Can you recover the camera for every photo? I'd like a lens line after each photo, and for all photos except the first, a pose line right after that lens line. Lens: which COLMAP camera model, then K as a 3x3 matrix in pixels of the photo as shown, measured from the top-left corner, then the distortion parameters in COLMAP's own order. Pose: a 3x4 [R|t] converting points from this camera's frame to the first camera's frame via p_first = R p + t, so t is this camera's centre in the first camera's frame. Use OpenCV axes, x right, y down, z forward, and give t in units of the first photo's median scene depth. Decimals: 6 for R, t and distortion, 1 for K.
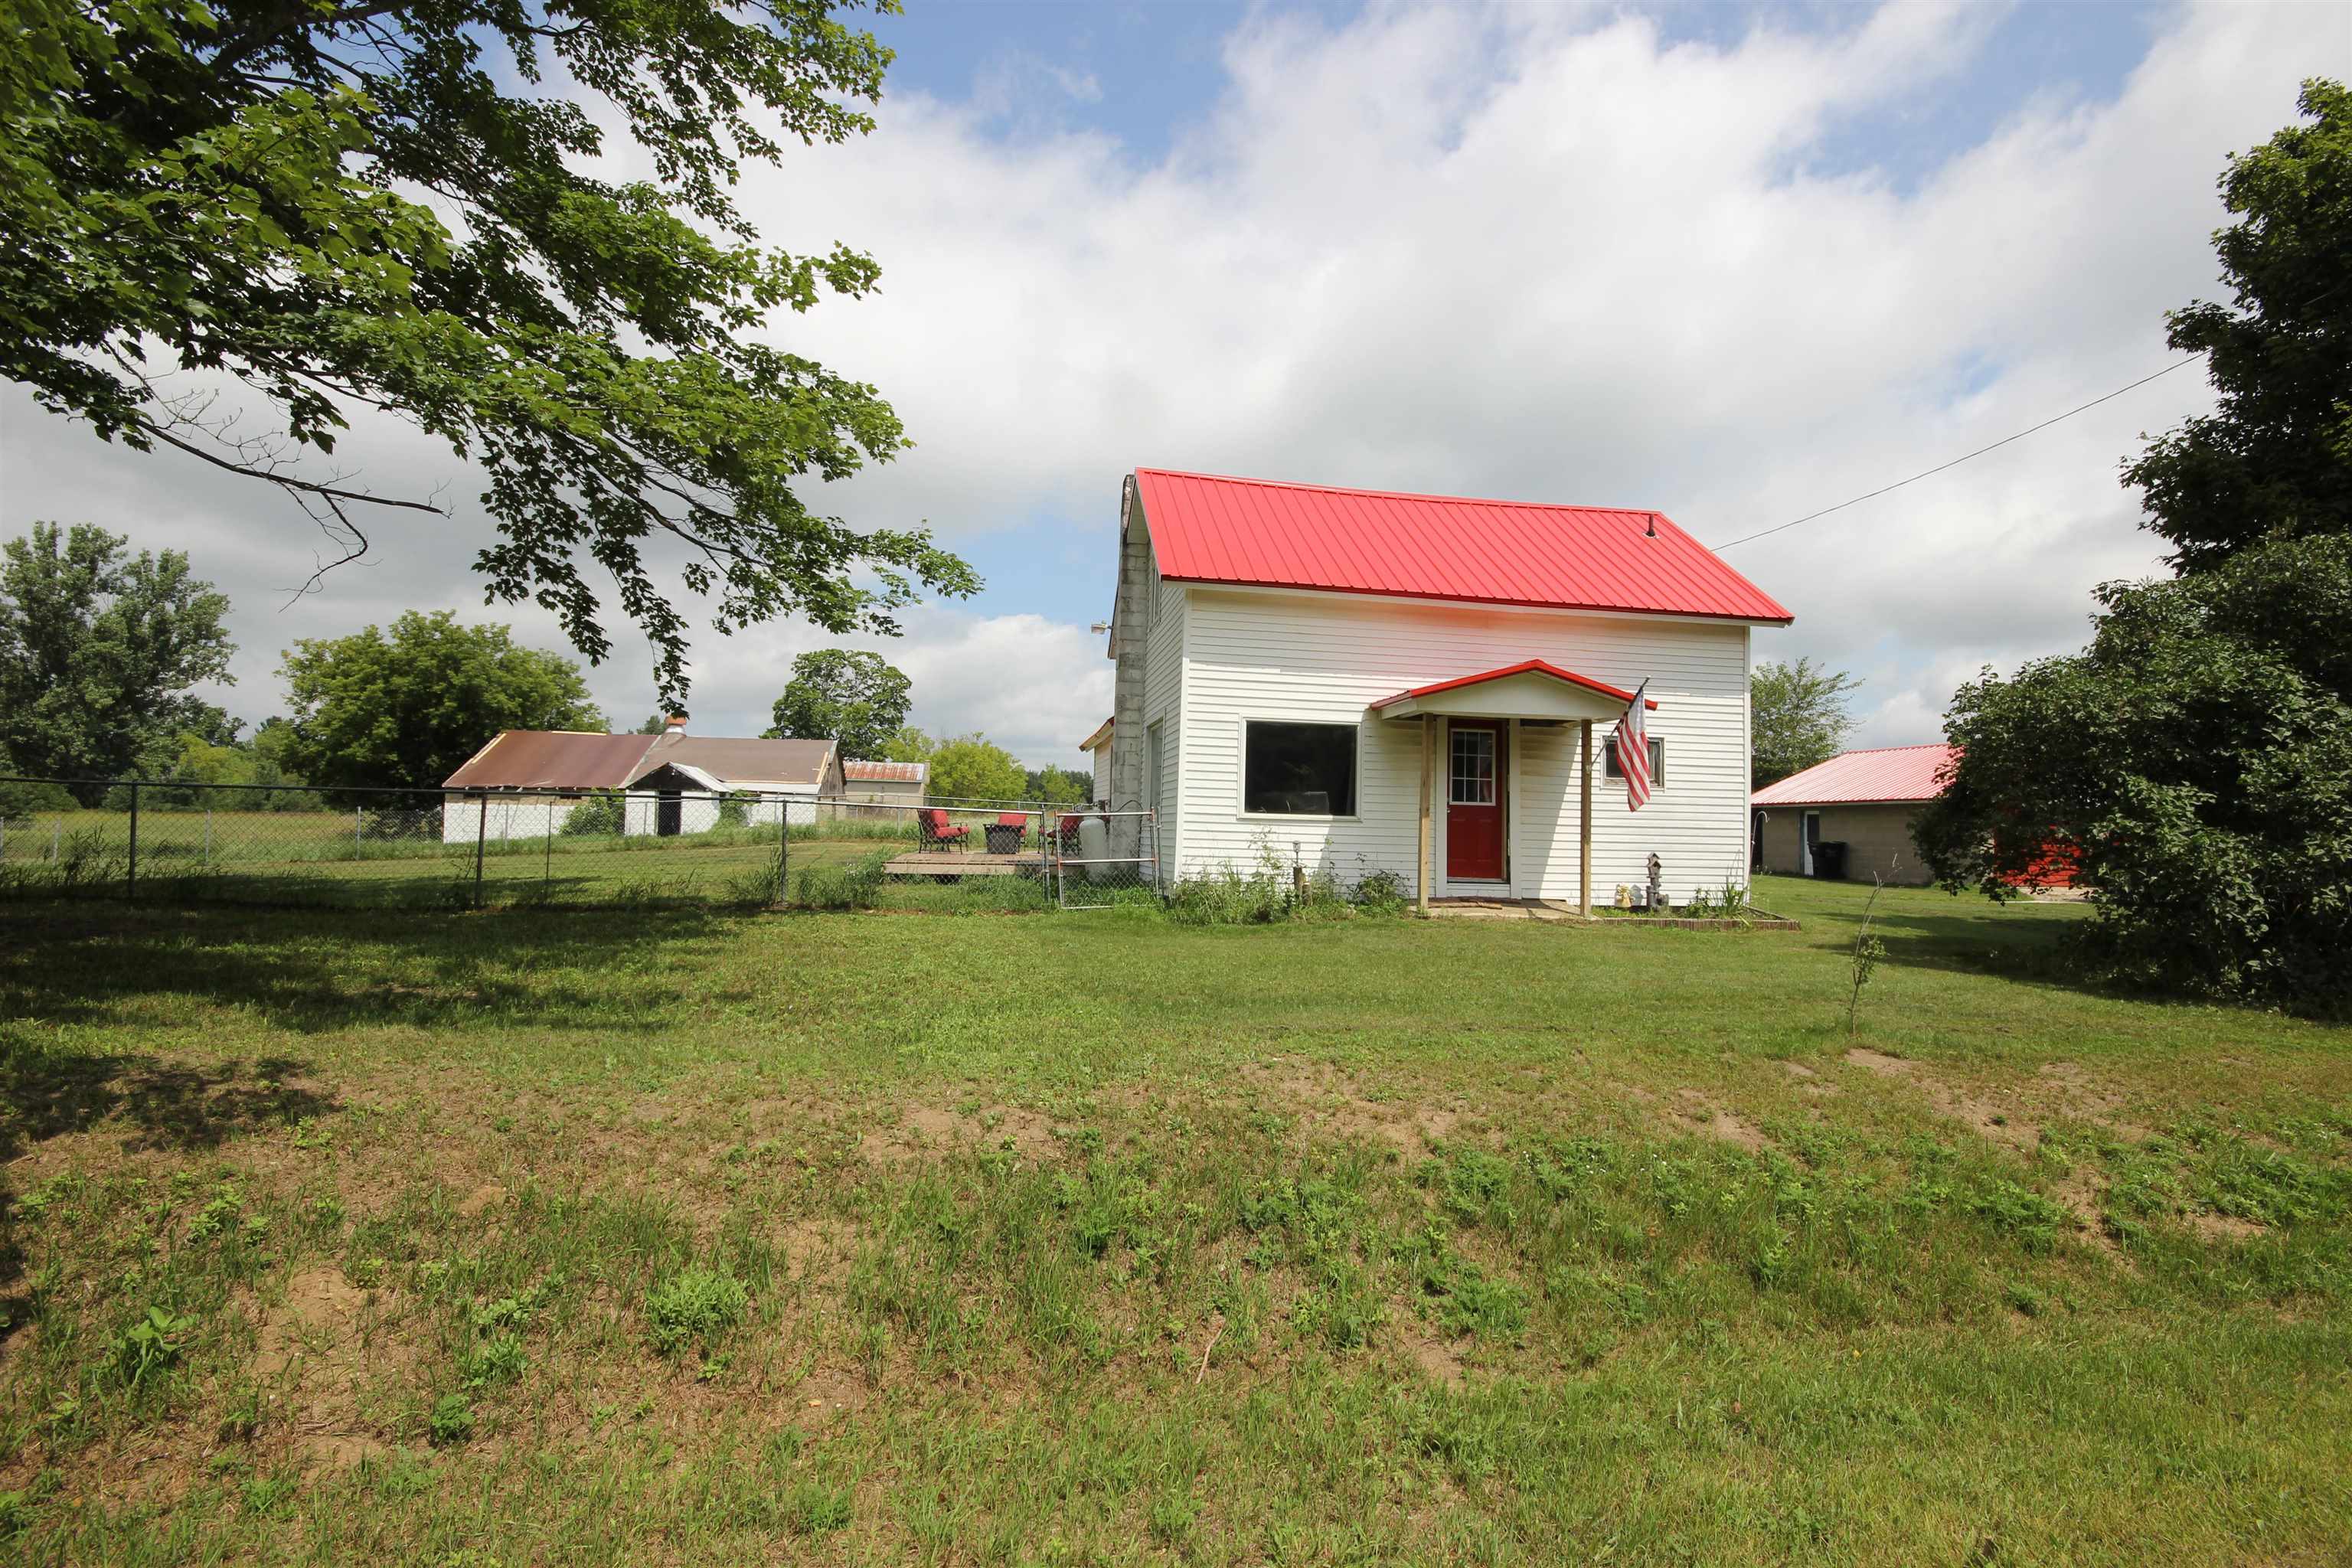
lens RADIAL K [[1125.7, 0, 1178.4], [0, 1125.7, 774.7], [0, 0, 1]] dist [-0.000252, 0.000309]
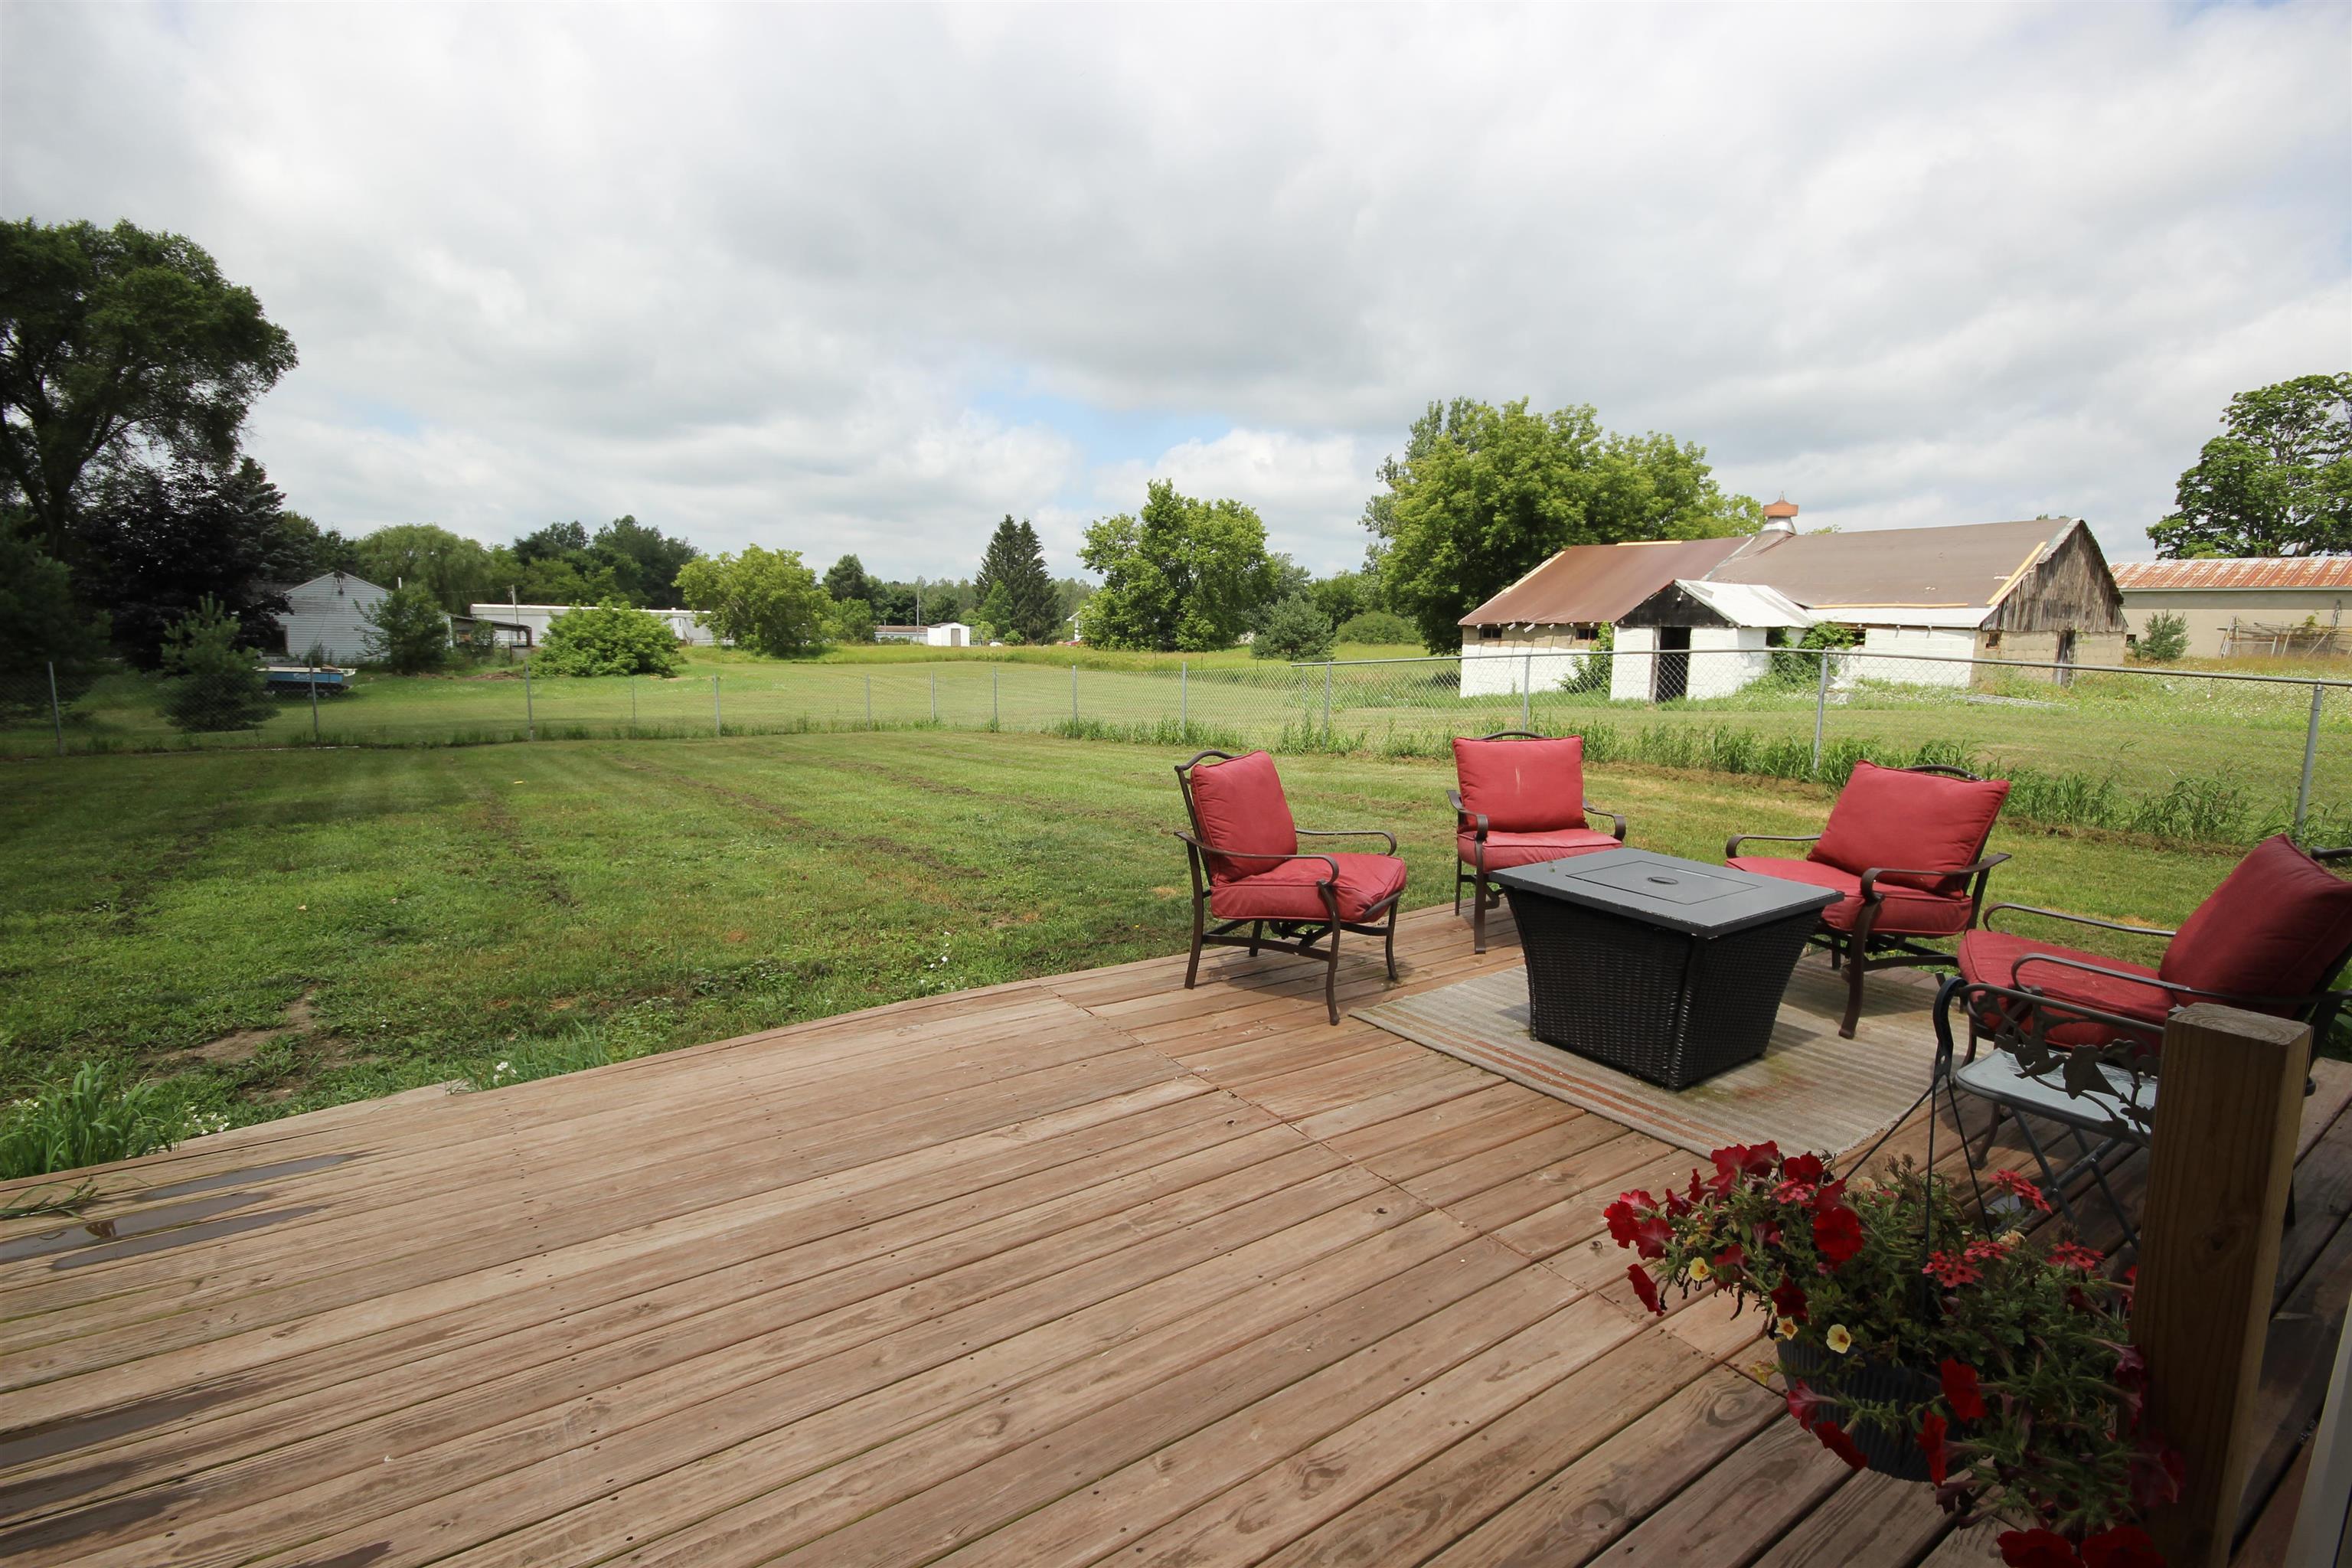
lens RADIAL K [[1125.7, 0, 1178.6], [0, 1125.7, 782.0], [0, 0, 1]] dist [-0.000252, 0.000309]
pose [[0.440598, 0.109936, -0.890947, -0.016931], [0.036183, 0.989492, 0.139989, 0.001910], [0.896975, -0.093916, 0.431991, 0.431541]]
